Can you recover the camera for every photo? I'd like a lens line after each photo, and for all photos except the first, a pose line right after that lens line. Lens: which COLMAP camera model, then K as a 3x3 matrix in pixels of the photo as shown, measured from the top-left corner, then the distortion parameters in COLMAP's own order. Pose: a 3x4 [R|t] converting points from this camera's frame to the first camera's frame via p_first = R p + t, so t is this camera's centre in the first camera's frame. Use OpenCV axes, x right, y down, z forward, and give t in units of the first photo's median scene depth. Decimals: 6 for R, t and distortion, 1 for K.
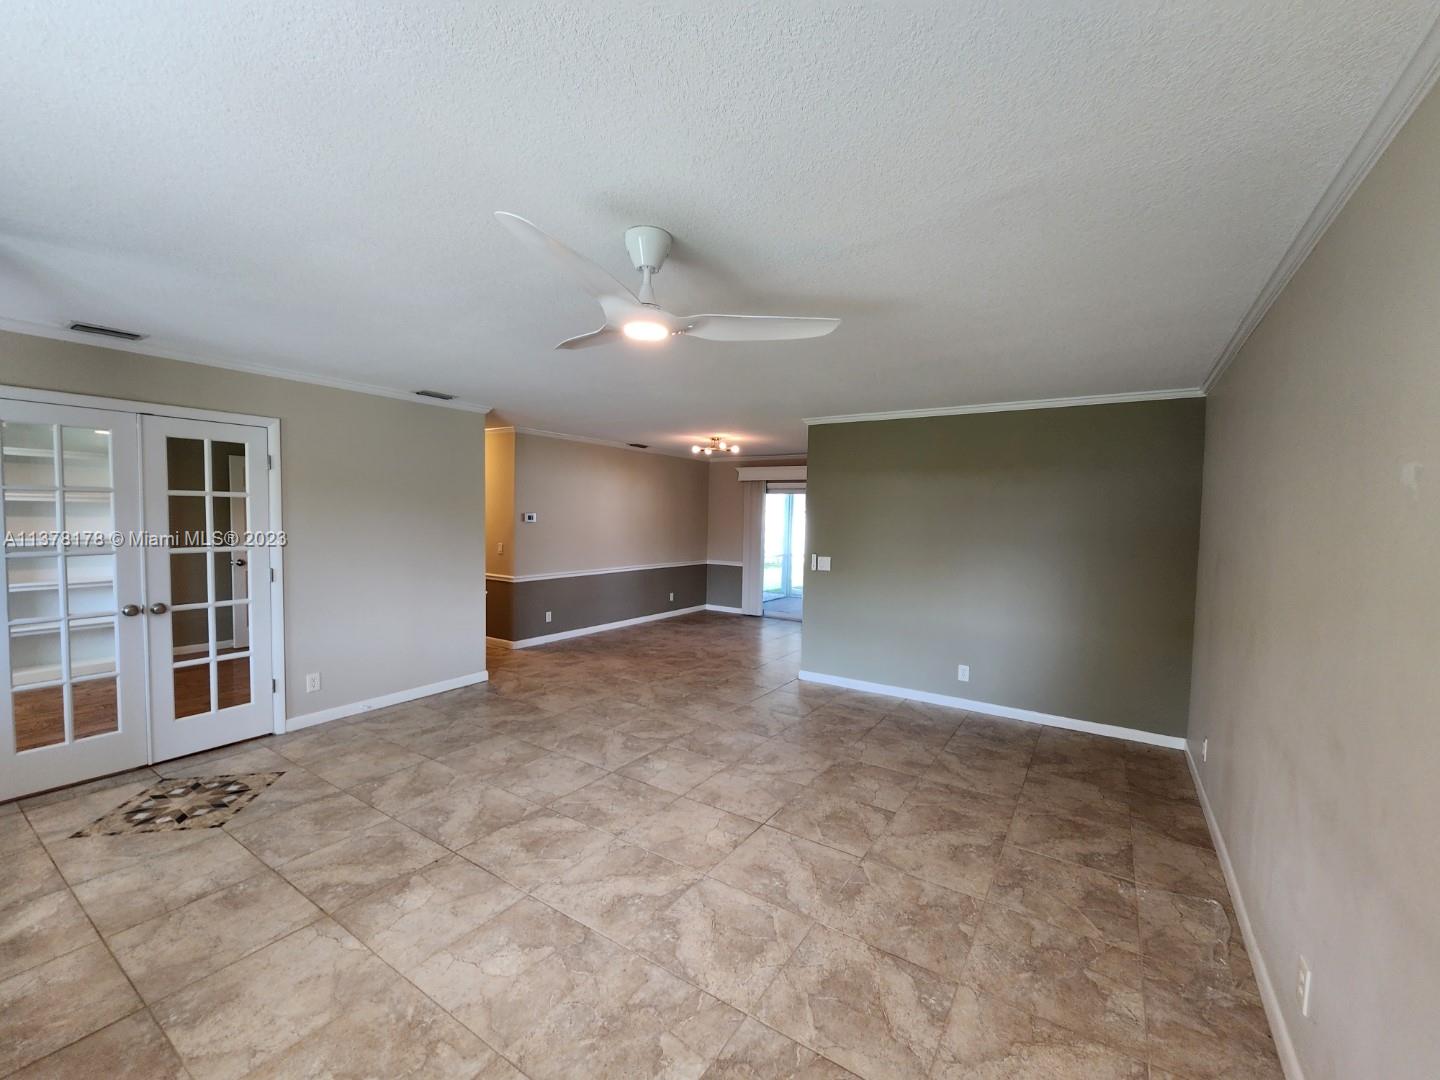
lens RADIAL K [[591.0, 0, 717.0], [0, 591.0, 538.6], [0, 0, 1]] dist [0.002095, -0.001990]
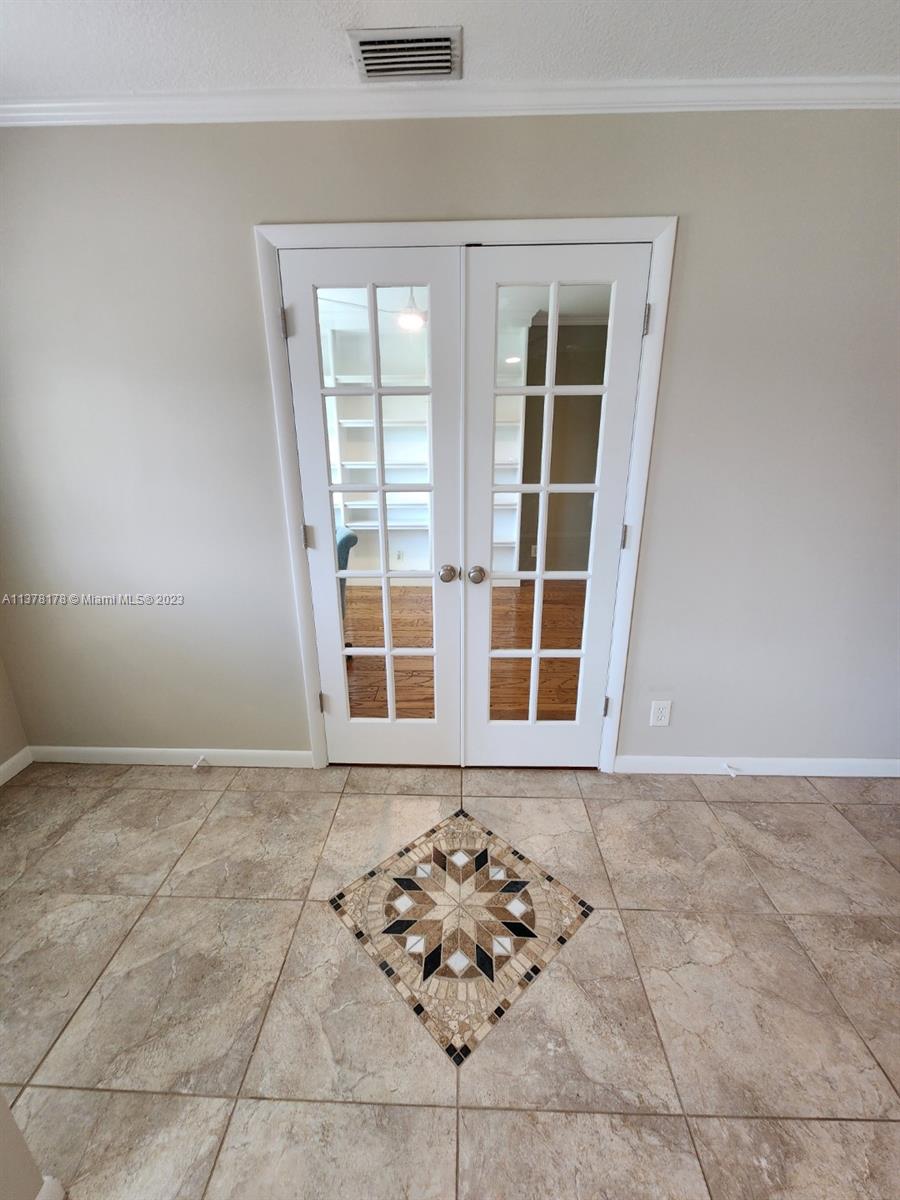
lens RADIAL K [[492.5, 0, 447.9], [0, 492.5, 597.8], [0, 0, 1]] dist [0.002095, -0.001990]
pose [[0.522802, 0.248520, -0.815424, -0.503059], [-0.022834, 0.960300, 0.278034, -0.013318], [0.852148, -0.126737, 0.507721, 0.695074]]
